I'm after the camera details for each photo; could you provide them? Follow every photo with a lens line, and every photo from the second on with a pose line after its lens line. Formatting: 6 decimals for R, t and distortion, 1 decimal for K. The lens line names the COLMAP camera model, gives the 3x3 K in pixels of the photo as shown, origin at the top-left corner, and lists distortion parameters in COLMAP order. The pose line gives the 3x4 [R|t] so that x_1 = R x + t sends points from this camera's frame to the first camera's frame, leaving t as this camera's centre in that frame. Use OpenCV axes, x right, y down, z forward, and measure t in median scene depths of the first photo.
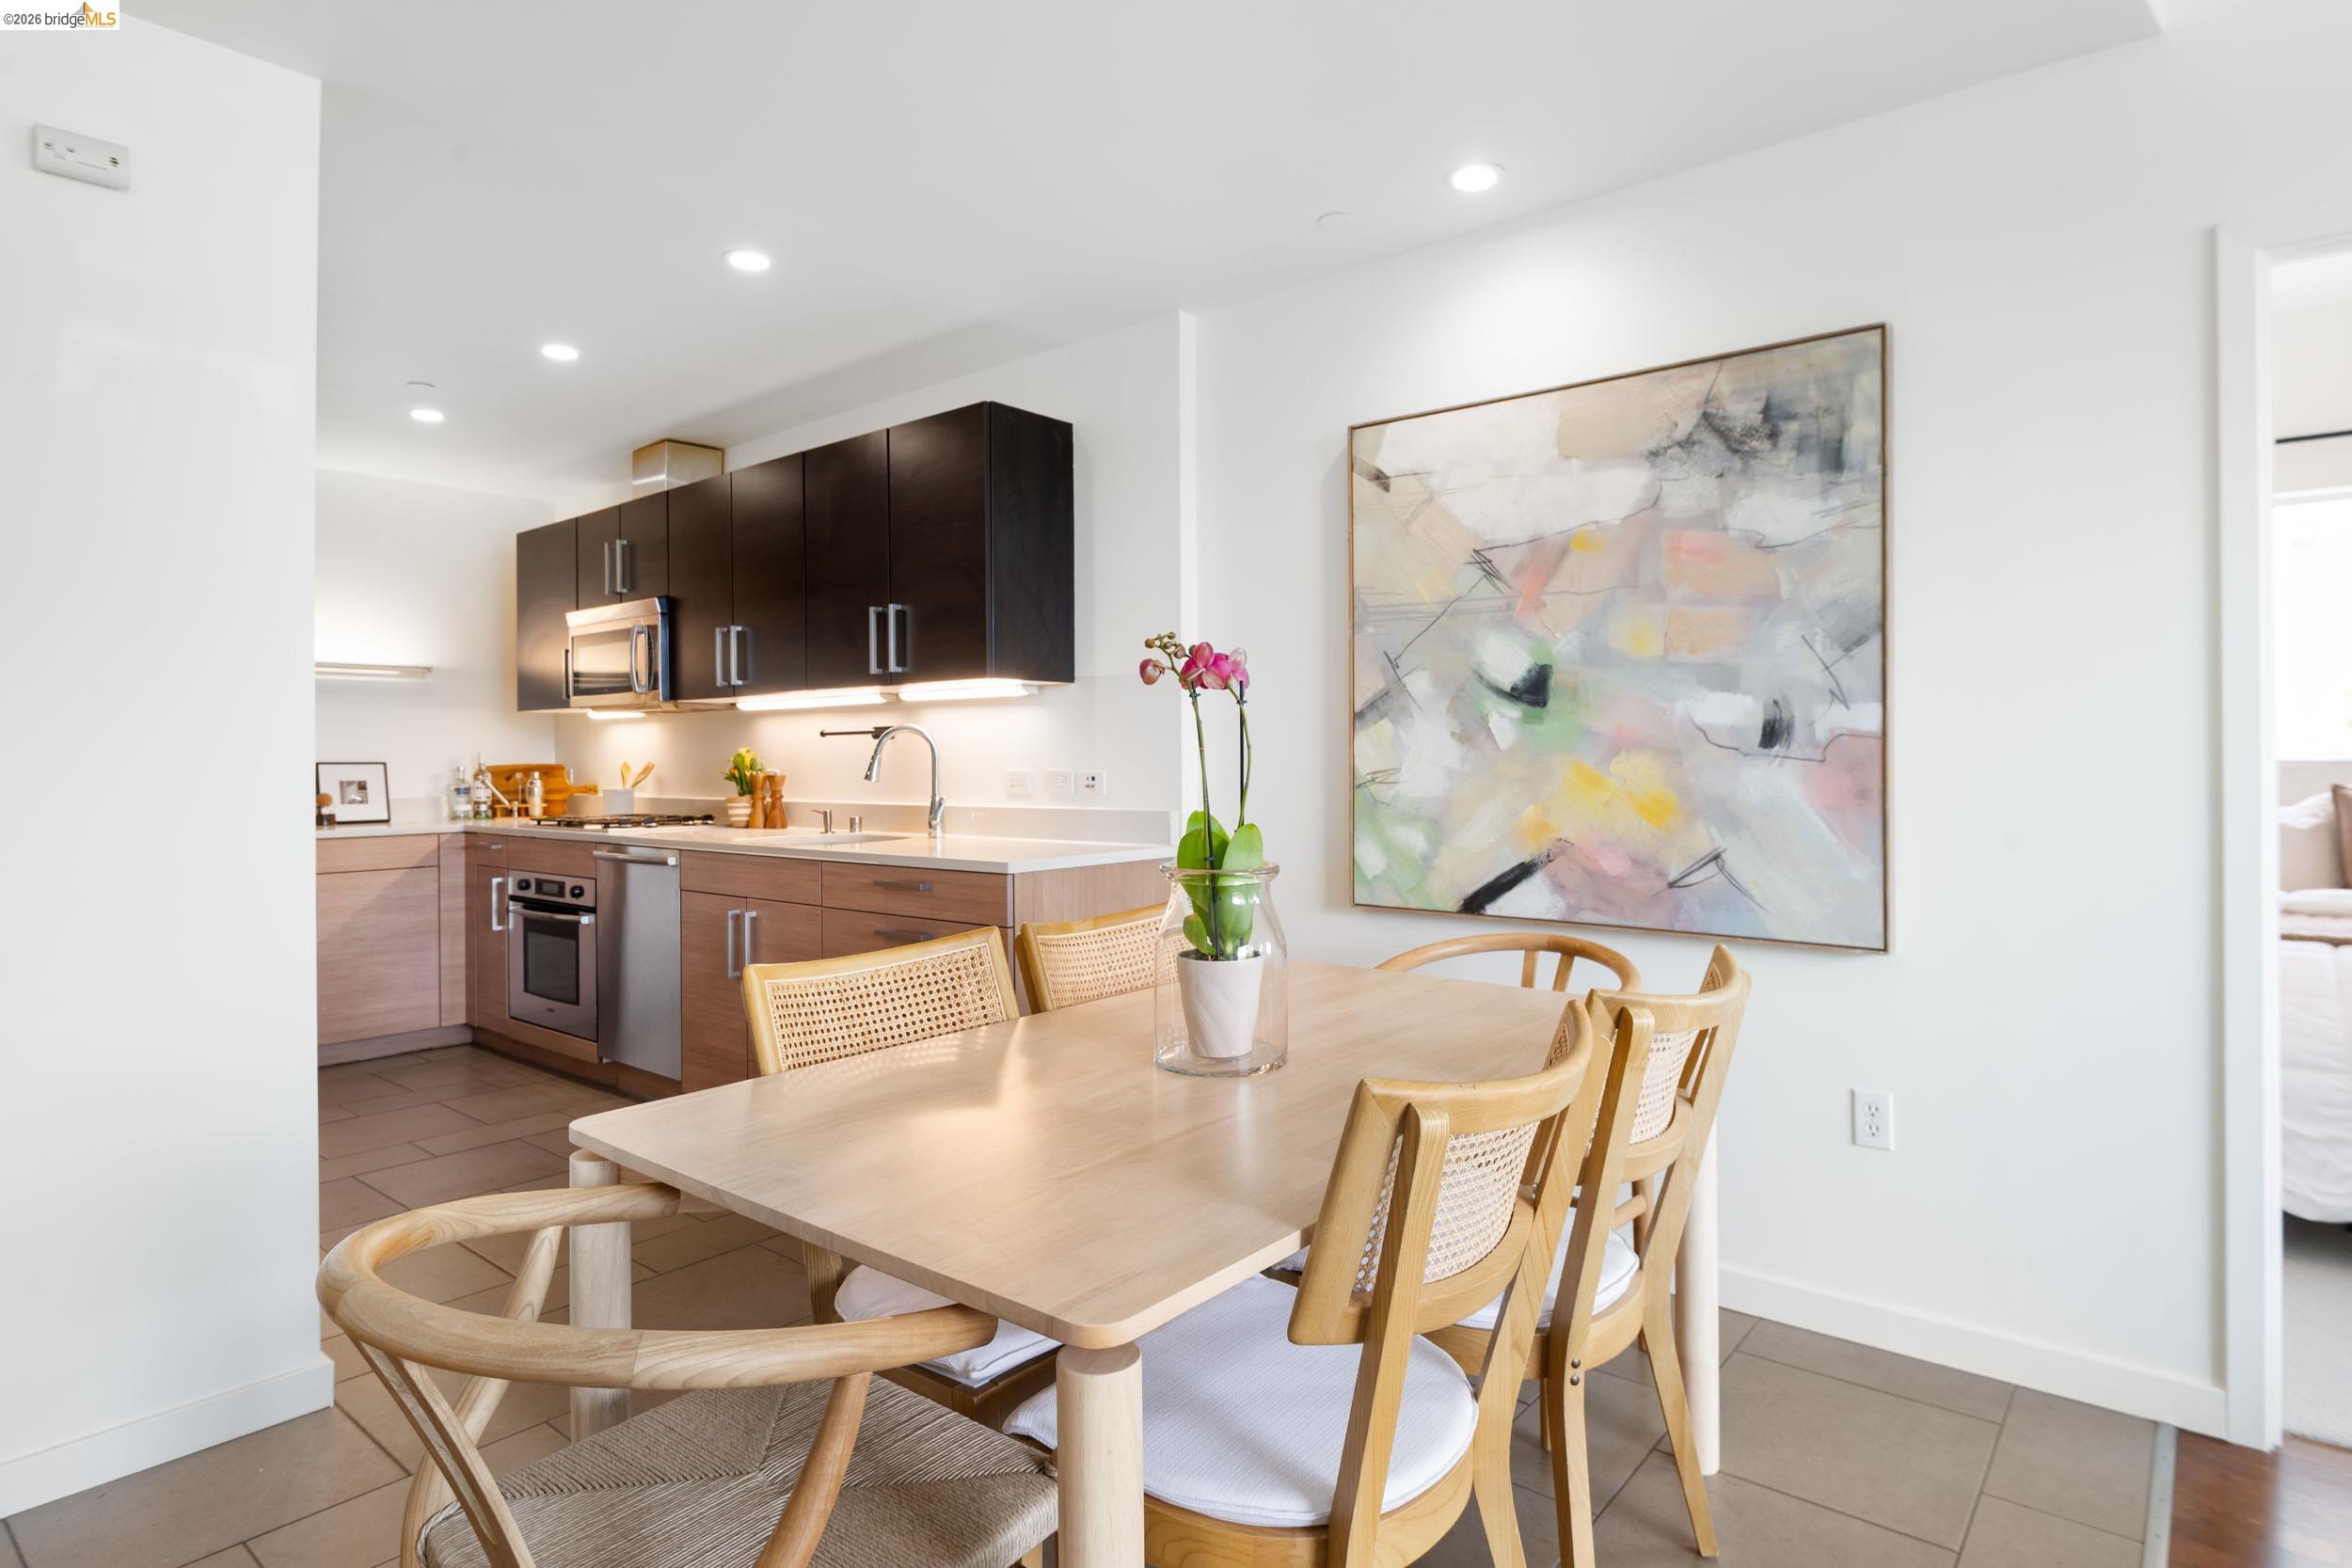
lens RADIAL K [[1262.6, 0, 1221.2], [0, 1262.6, 757.6], [0, 0, 1]] dist [0.001501, -0.018212]
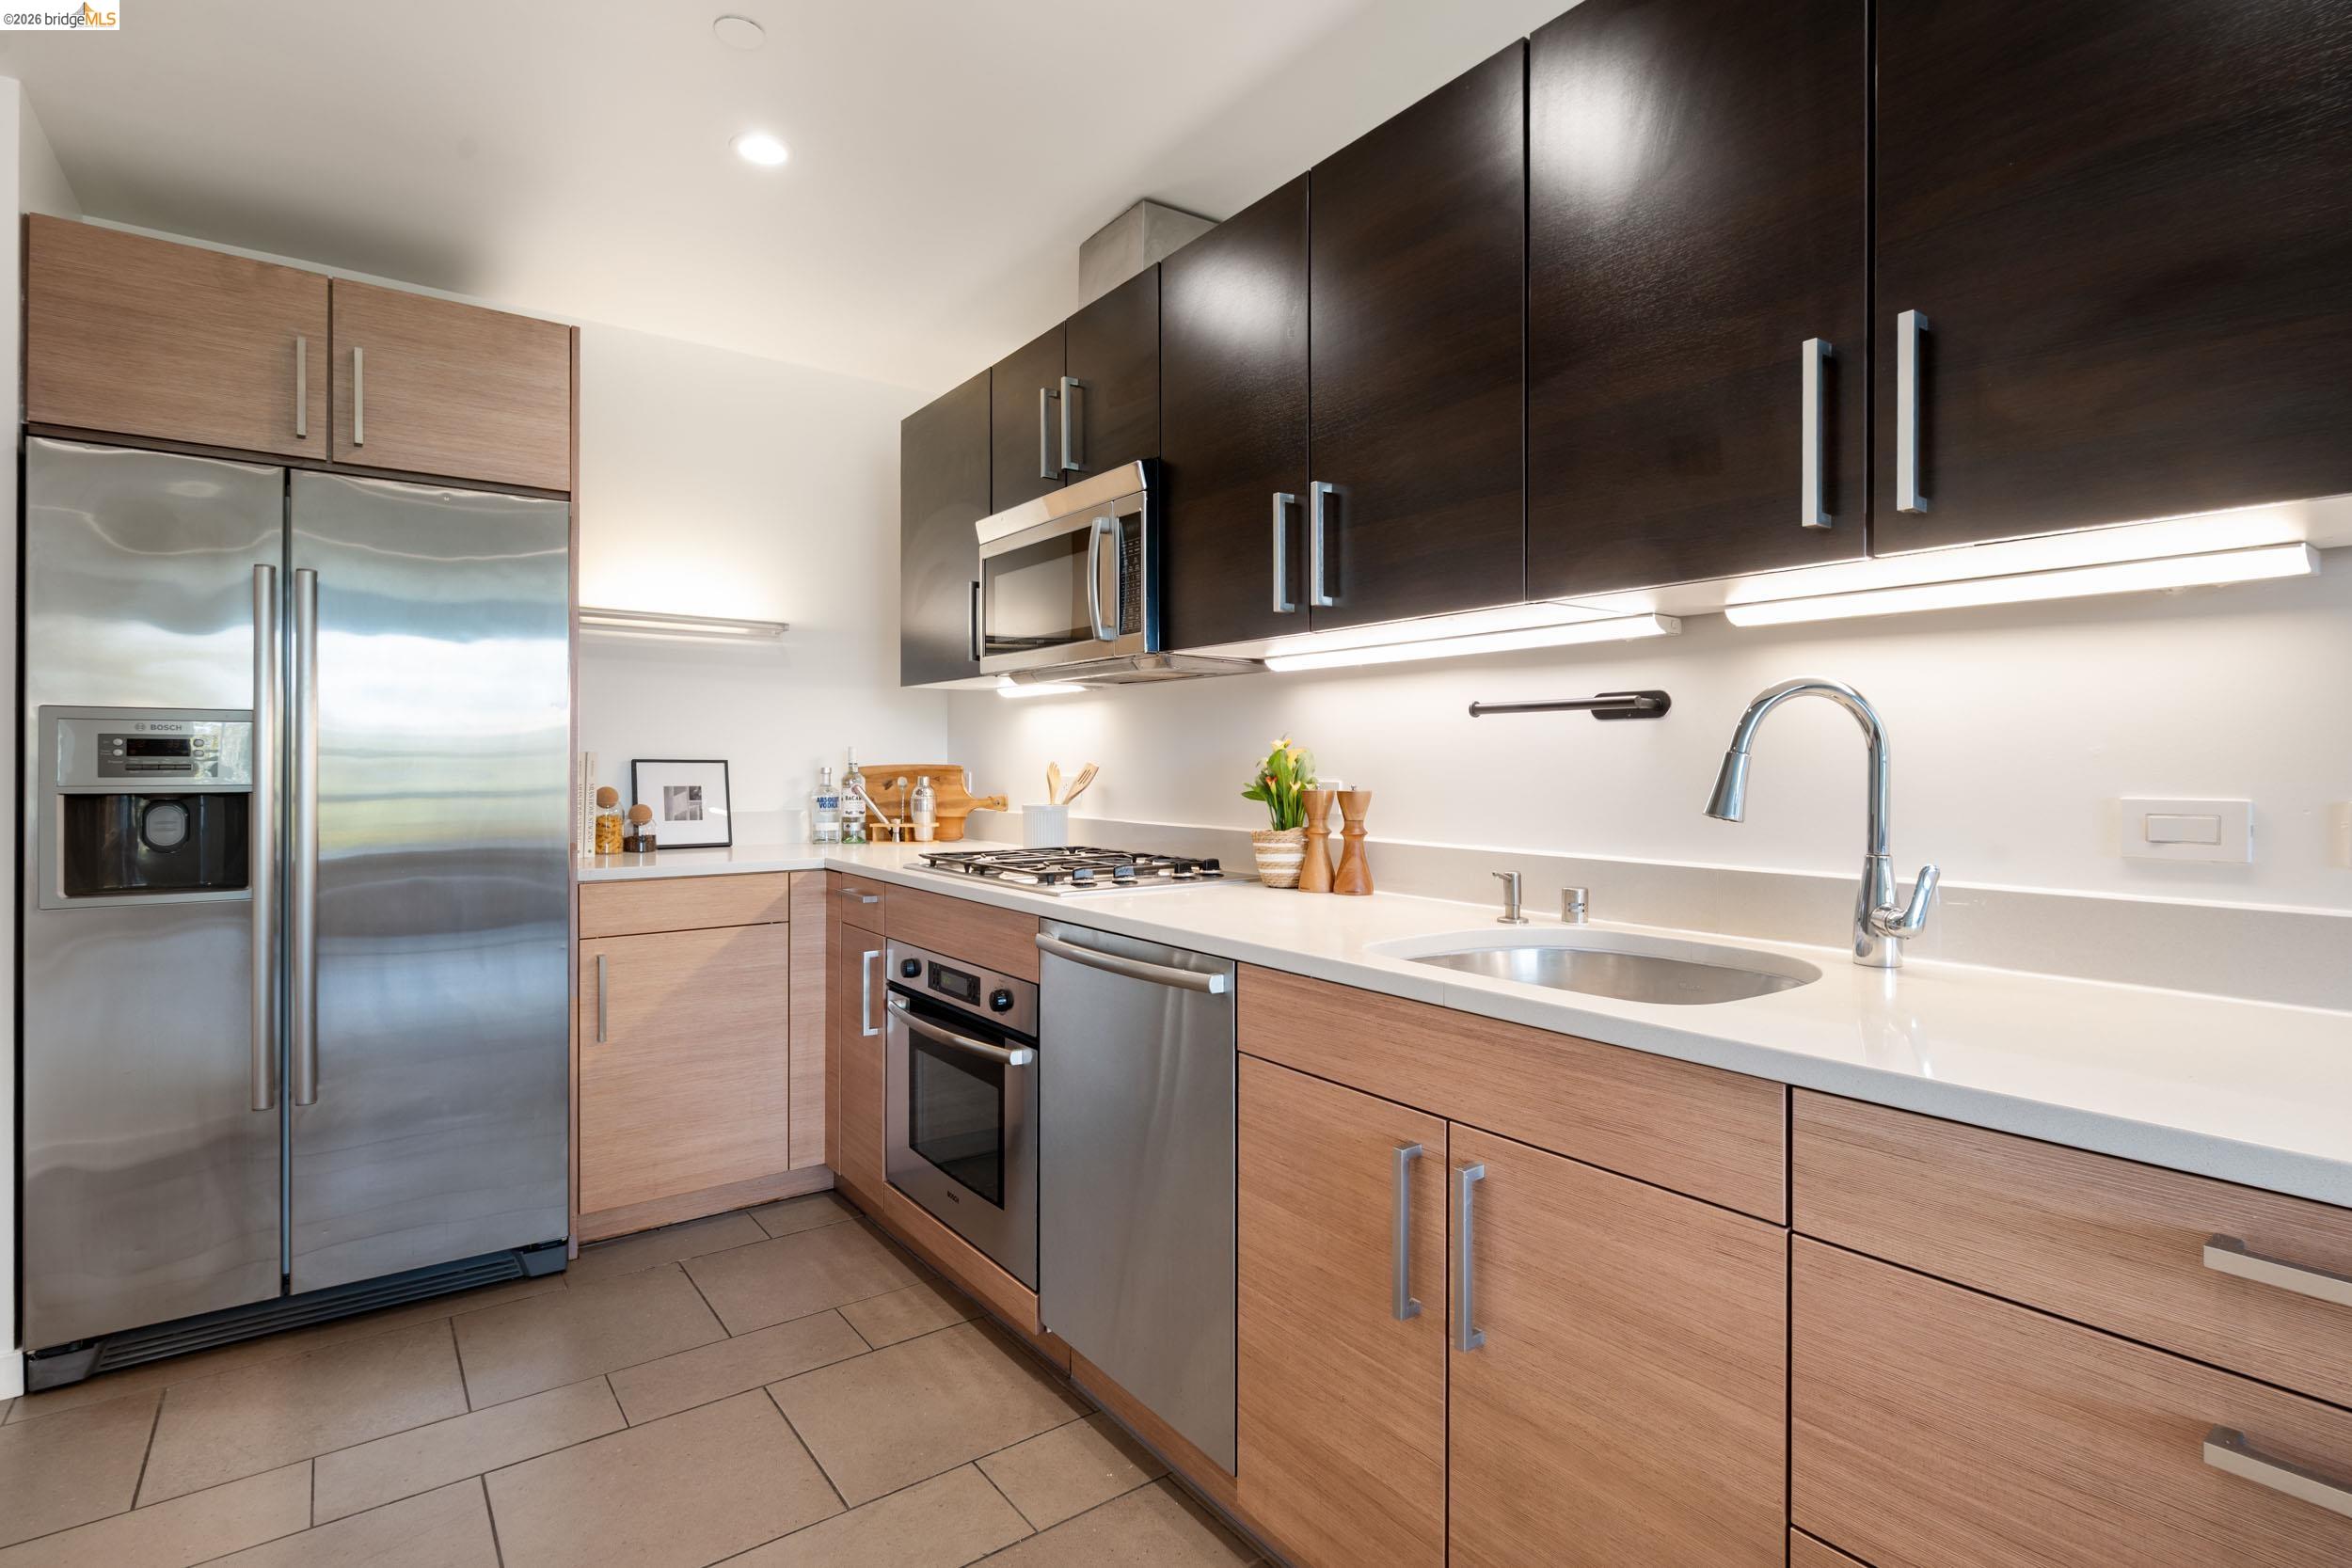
lens RADIAL K [[1155.1, 0, 1202.1], [0, 1155.1, 767.3], [0, 0, 1]] dist [-0.001537, -0.000712]
pose [[0.969458, 0.010432, -0.245037, -0.446801], [-0.009303, 0.999940, 0.005764, 0.002940], [0.245082, -0.003308, 0.969497, 0.786729]]
